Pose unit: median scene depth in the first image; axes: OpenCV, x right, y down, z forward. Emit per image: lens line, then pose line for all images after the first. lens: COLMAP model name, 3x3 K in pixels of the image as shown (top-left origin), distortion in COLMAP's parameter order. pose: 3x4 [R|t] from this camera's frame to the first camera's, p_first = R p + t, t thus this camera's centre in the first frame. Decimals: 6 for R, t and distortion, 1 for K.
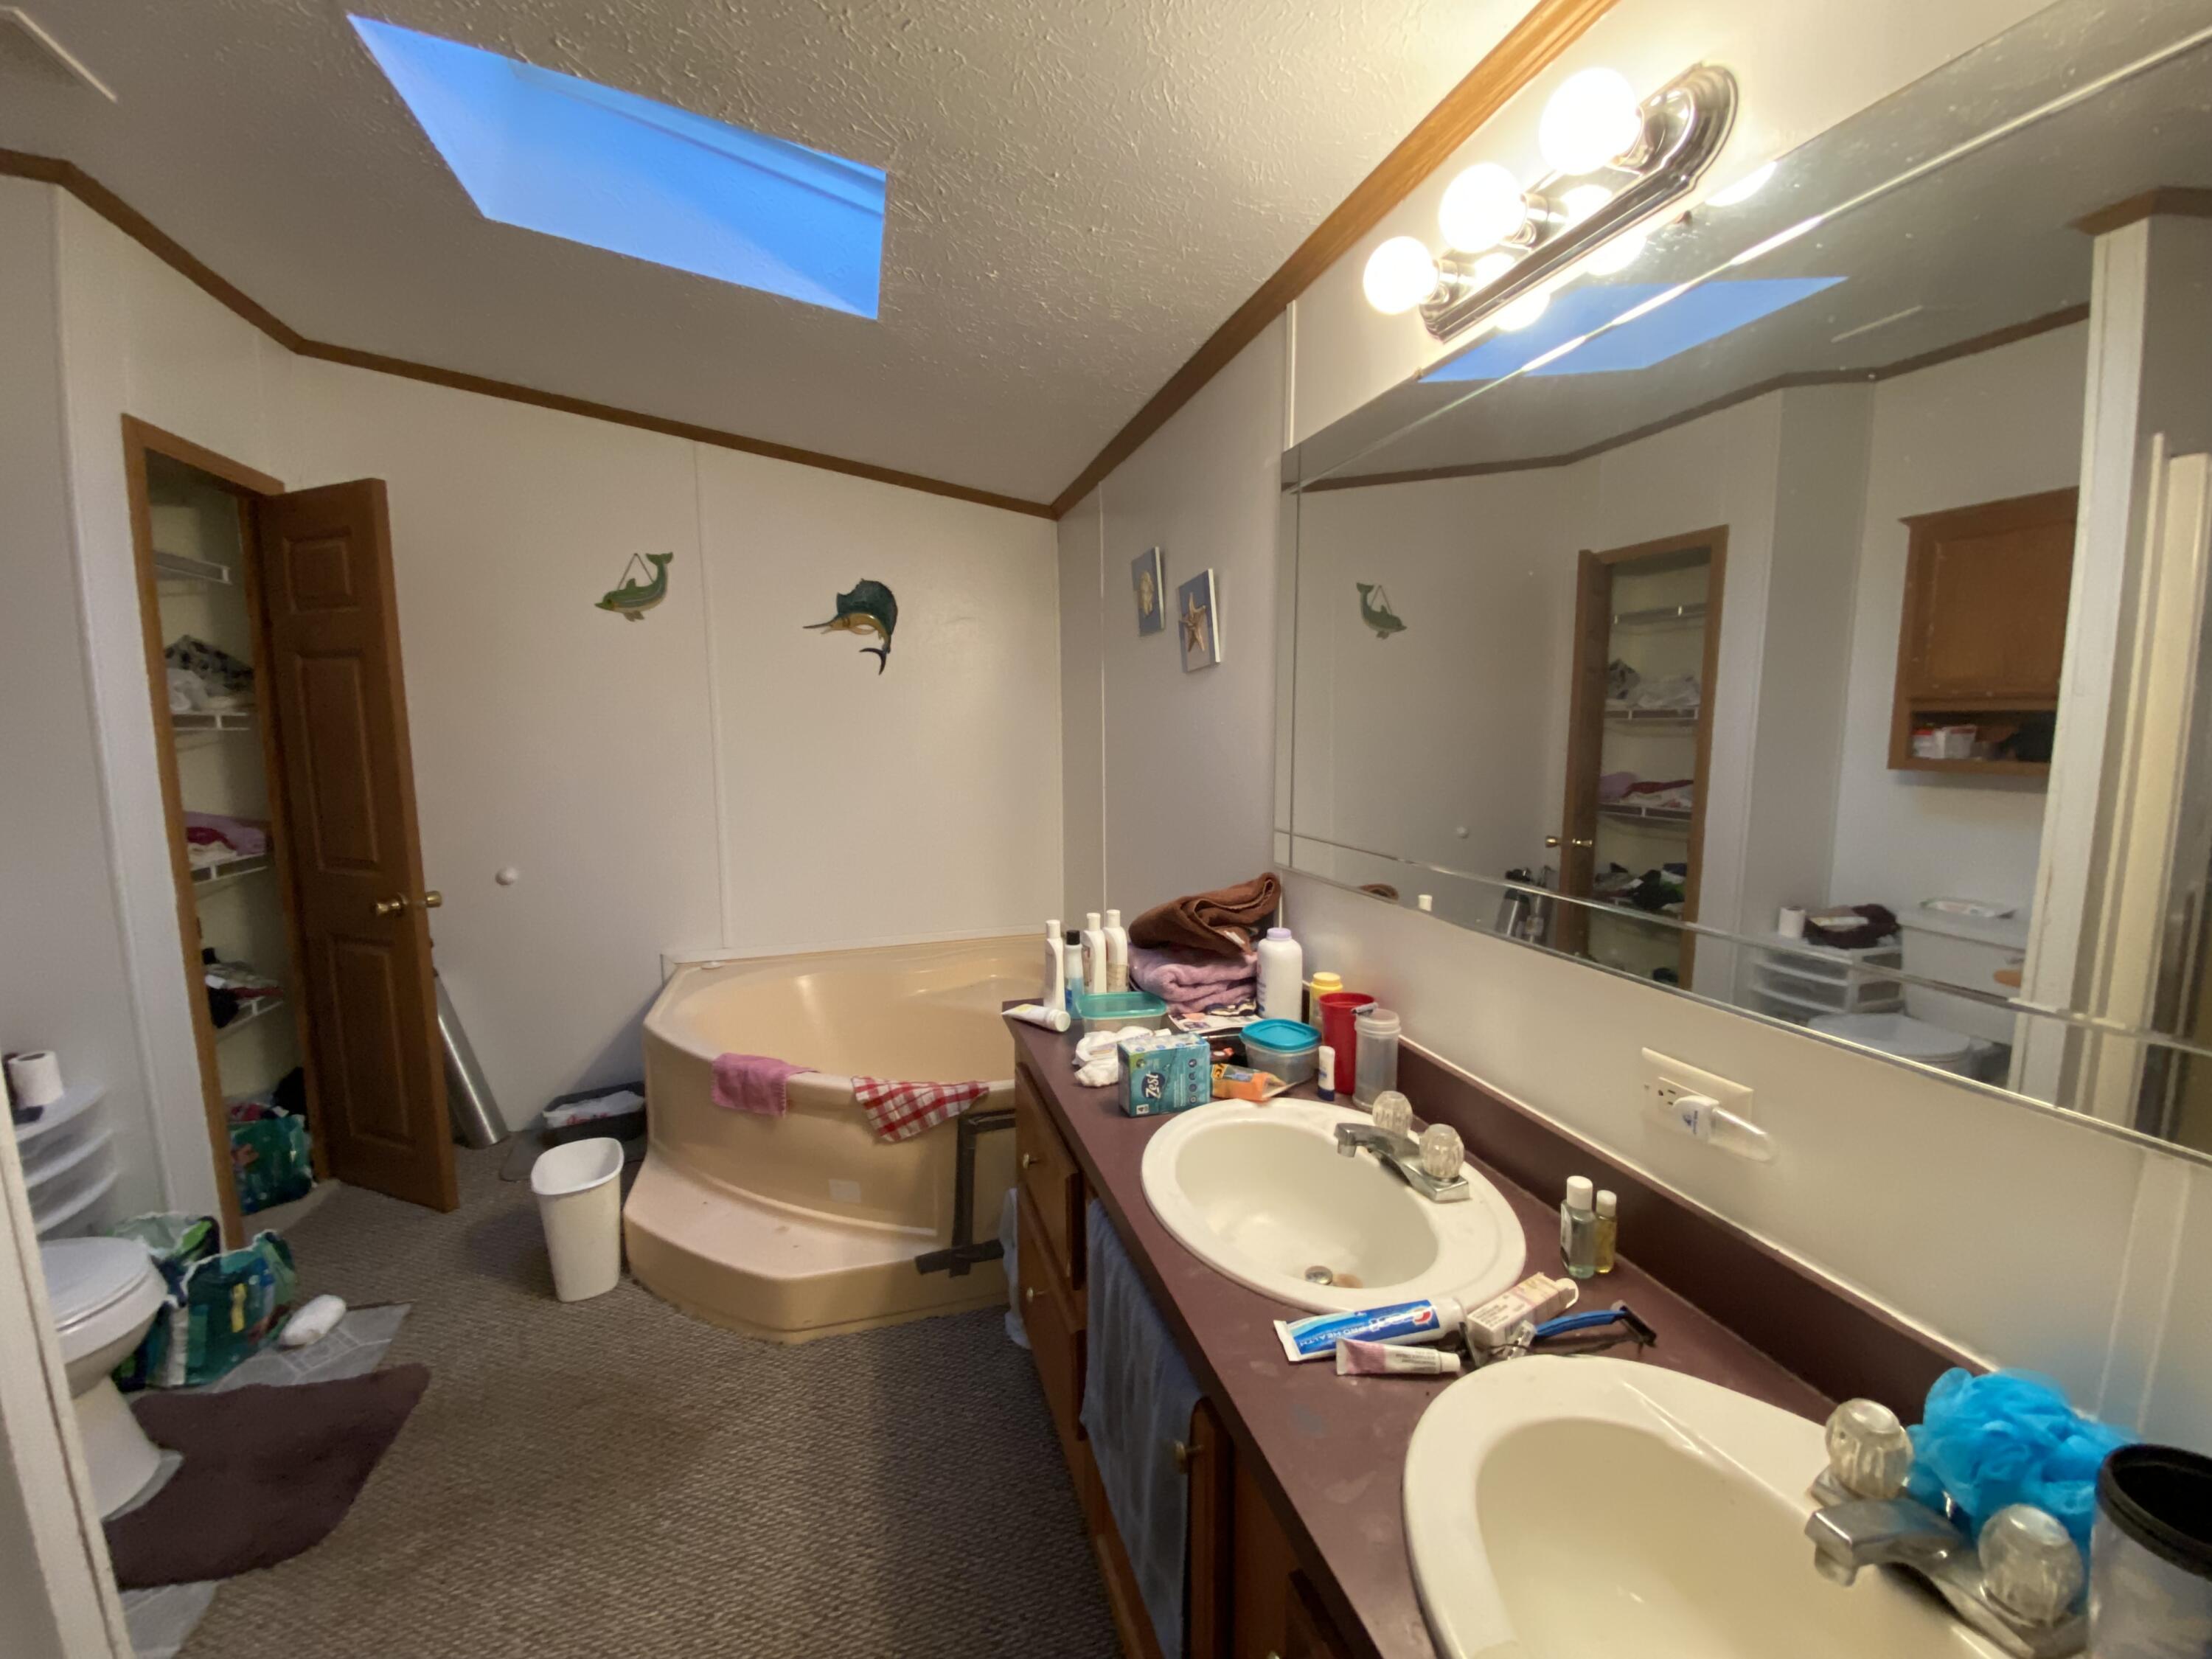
lens RADIAL K [[890.3, 0, 1103.5], [0, 890.3, 837.7], [0, 0, 1]] dist [0.003807, -0.014846]
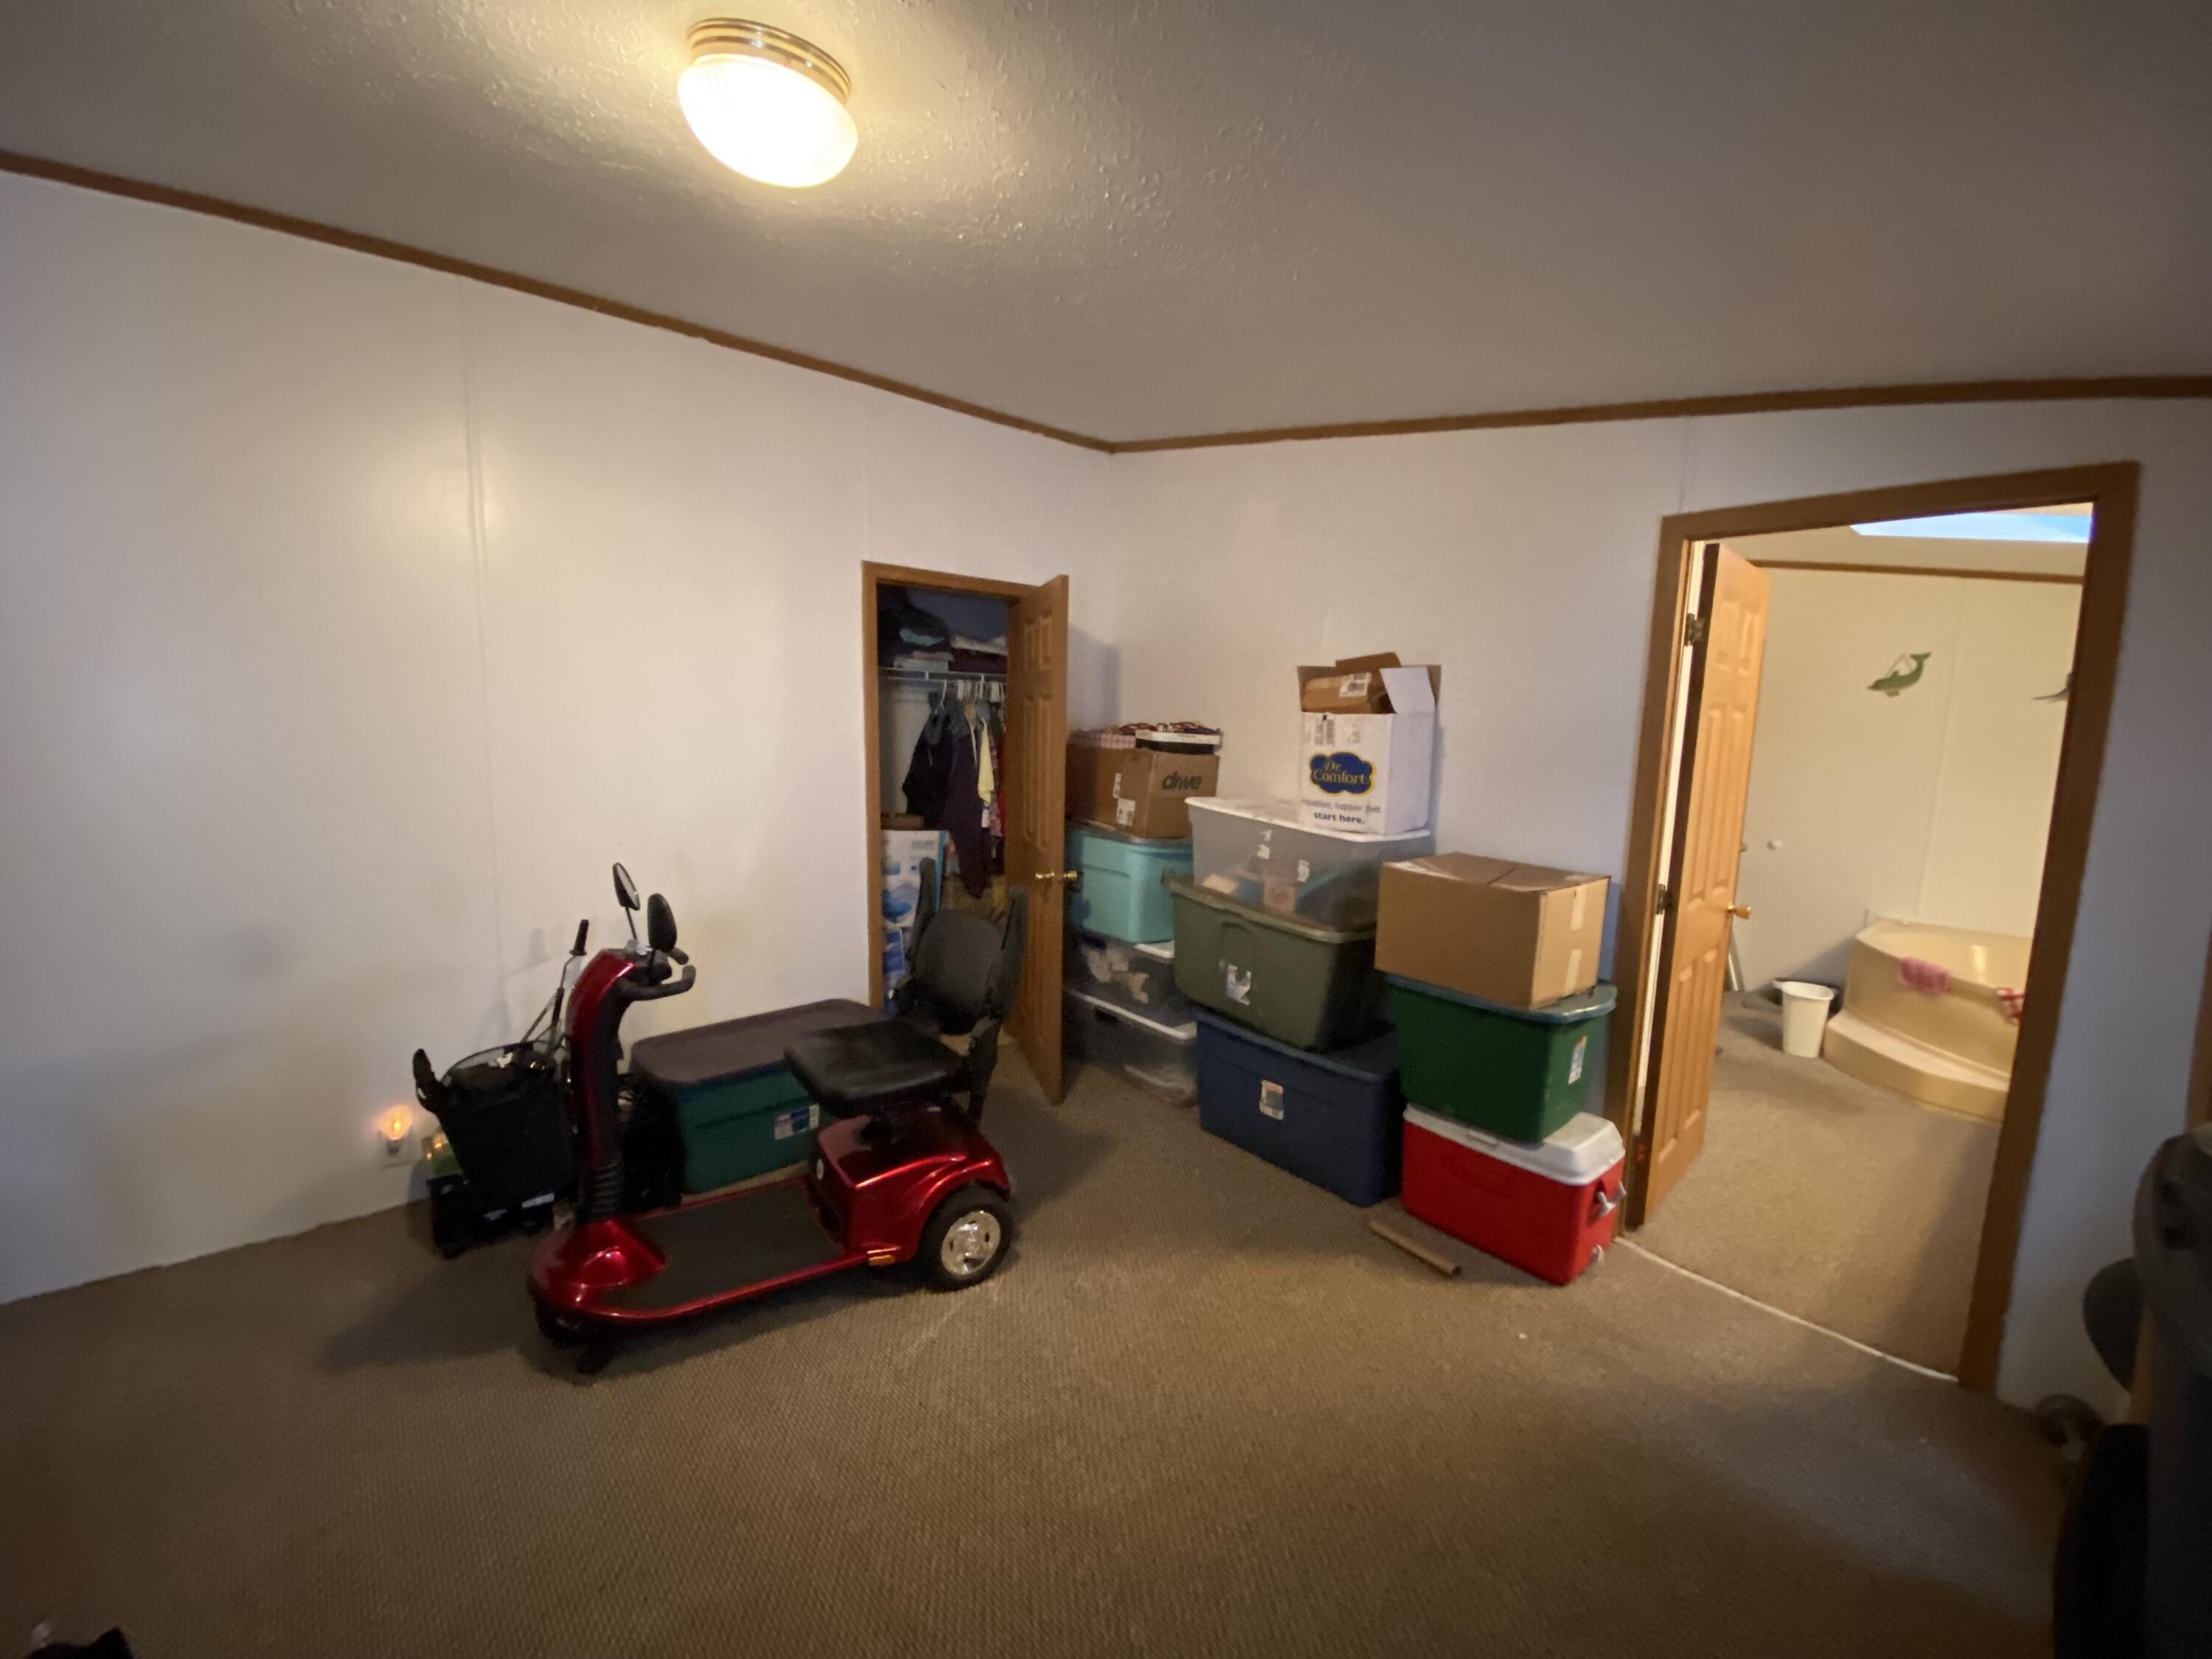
lens RADIAL K [[890.3, 0, 1103.5], [0, 890.3, 837.7], [0, 0, 1]] dist [0.003807, -0.014846]
pose [[0.404120, 0.136230, -0.904505, 0.467156], [-0.141934, 0.986209, 0.085122, 0.088893], [0.903627, 0.093980, 0.417882, -1.163594]]
